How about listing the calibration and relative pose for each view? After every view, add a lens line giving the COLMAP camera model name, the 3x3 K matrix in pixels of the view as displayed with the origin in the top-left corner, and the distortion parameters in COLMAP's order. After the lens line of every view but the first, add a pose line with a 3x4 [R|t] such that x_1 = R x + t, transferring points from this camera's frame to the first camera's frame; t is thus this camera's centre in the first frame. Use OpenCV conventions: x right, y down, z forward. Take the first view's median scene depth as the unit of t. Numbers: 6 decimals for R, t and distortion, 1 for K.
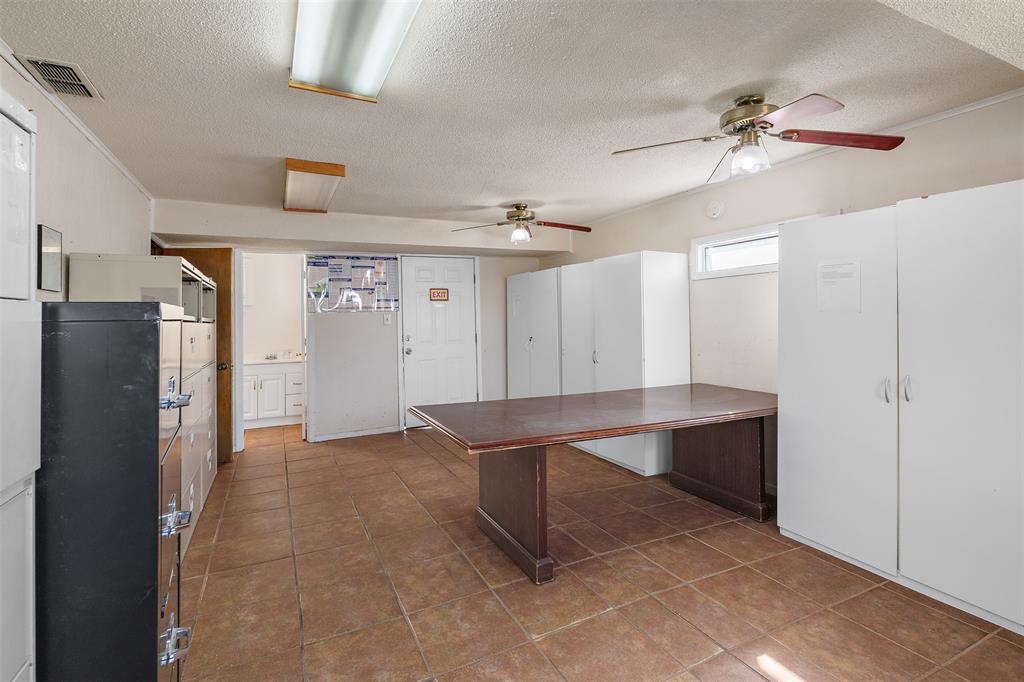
lens RADIAL K [[487.2, 0, 509.9], [0, 487.2, 312.7], [0, 0, 1]] dist [-0.004718, -0.000449]
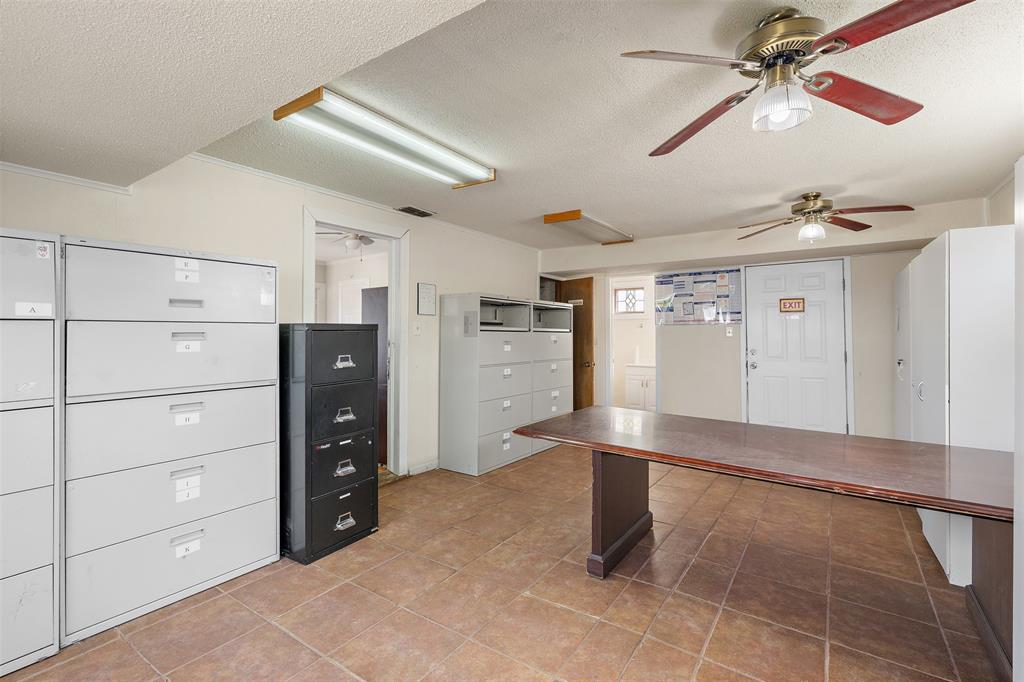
lens RADIAL K [[466.6, 0, 509.9], [0, 466.6, 330.7], [0, 0, 1]] dist [-0.002388, -0.000281]
pose [[0.488309, 0.014381, -0.872552, 0.538046], [-0.000739, 0.999871, 0.016065, -0.005780], [0.872671, -0.007200, 0.488256, 0.203580]]
